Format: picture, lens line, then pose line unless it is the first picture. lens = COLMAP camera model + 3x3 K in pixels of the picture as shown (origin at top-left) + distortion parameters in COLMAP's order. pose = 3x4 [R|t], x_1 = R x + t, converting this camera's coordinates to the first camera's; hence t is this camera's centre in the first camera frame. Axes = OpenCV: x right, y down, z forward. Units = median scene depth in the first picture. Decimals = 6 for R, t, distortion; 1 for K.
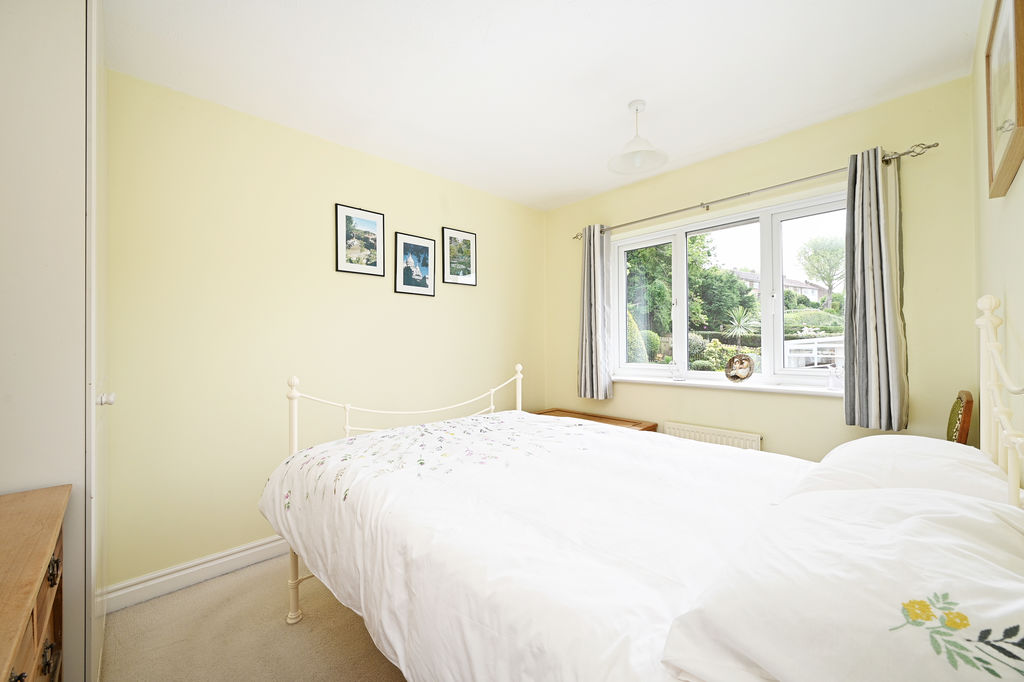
lens RADIAL K [[396.0, 0, 505.6], [0, 396.0, 339.3], [0, 0, 1]] dist [0.000155, 0.000052]
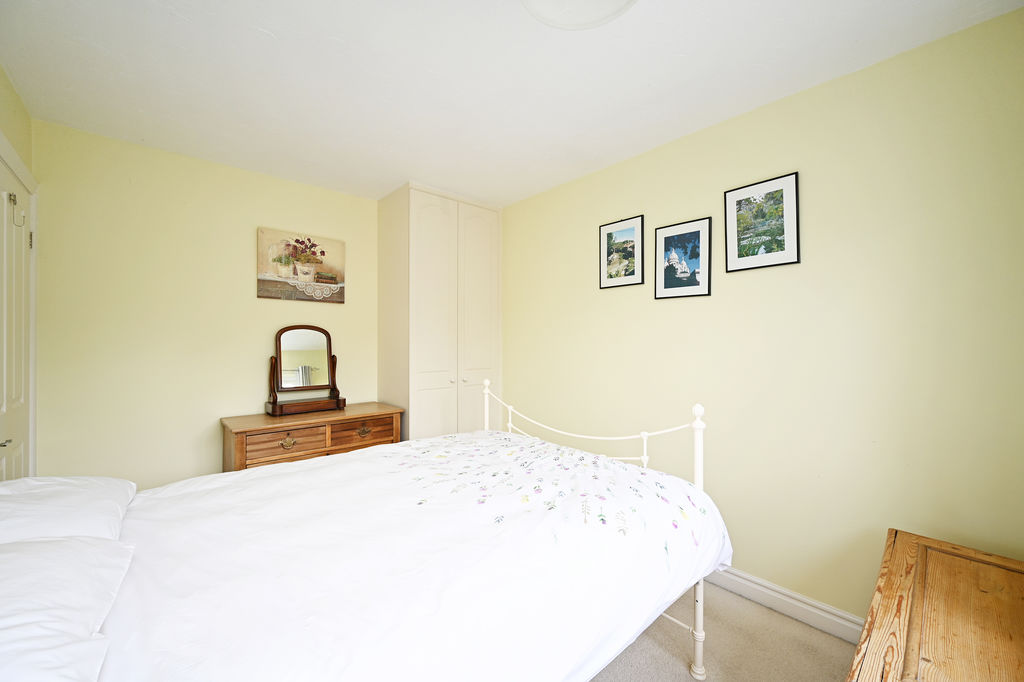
lens RADIAL K [[396.0, 0, 505.6], [0, 396.0, 339.3], [0, 0, 1]] dist [0.000155, 0.000052]
pose [[-0.015448, -0.005799, -0.999864, 0.580032], [0.004664, 0.999972, -0.005872, -0.027573], [0.999870, -0.004754, -0.015420, 0.680871]]
